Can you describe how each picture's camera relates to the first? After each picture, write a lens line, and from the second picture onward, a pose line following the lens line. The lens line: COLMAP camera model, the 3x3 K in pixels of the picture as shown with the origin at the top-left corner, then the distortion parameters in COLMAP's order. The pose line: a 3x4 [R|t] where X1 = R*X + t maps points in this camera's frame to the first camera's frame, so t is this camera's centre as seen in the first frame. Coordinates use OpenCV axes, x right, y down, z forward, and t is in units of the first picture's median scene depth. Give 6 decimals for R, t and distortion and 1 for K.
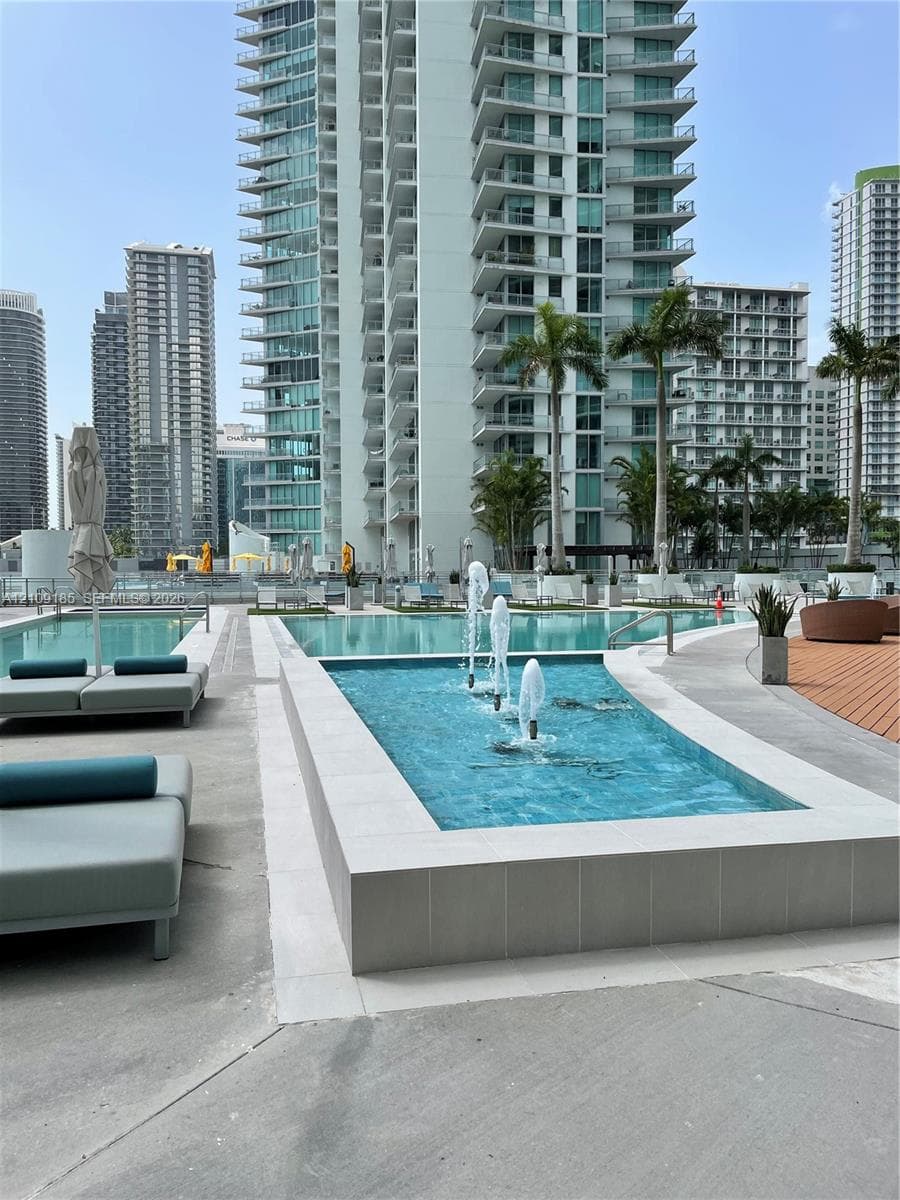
lens RADIAL K [[976.9, 0, 450.0], [0, 976.9, 560.6], [0, 0, 1]] dist [0.132679, -0.130502]
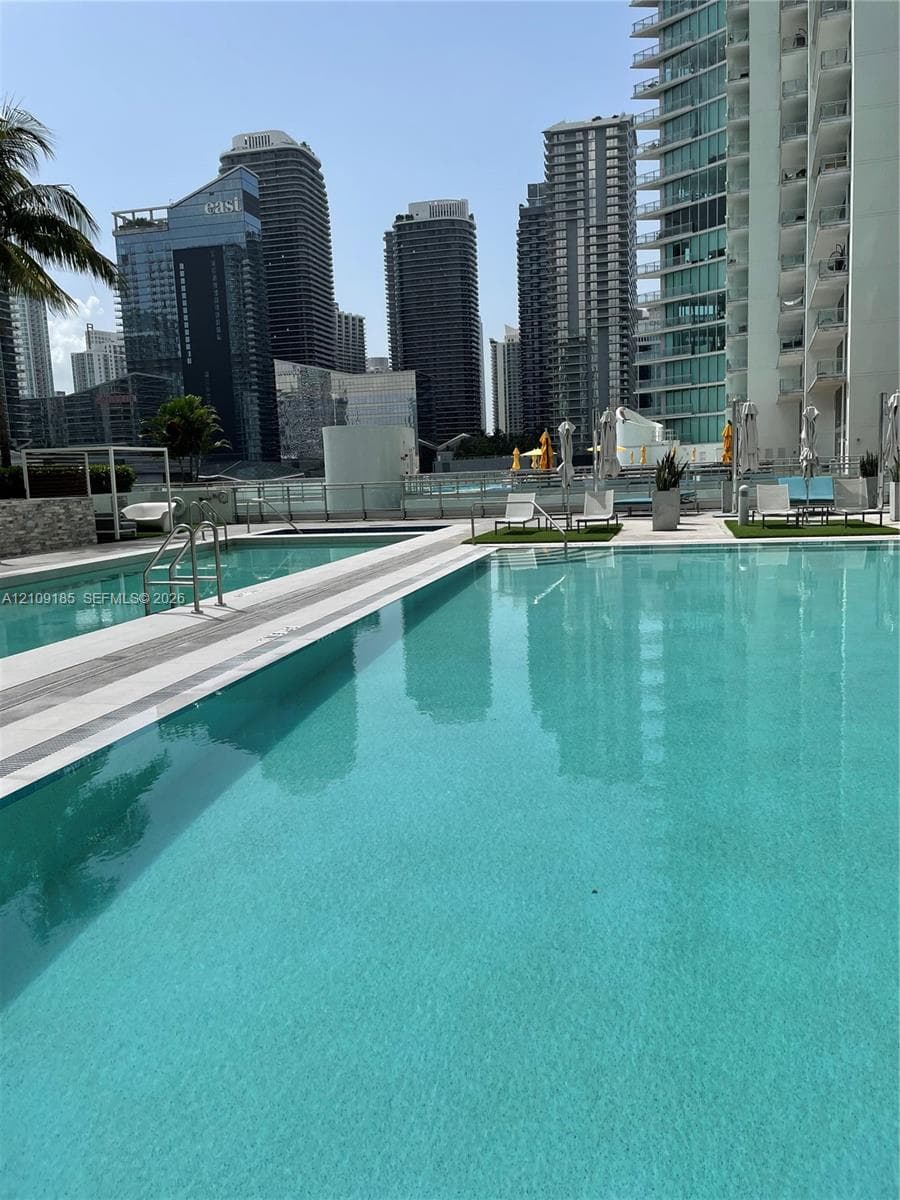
lens RADIAL K [[976.9, 0, 450.0], [0, 976.9, 560.6], [0, 0, 1]] dist [0.132679, -0.130502]
pose [[0.905419, 0.005348, -0.424485, 0.010327], [0.040359, 0.994307, 0.098612, 0.001892], [0.422596, -0.106417, 0.900049, 0.125690]]
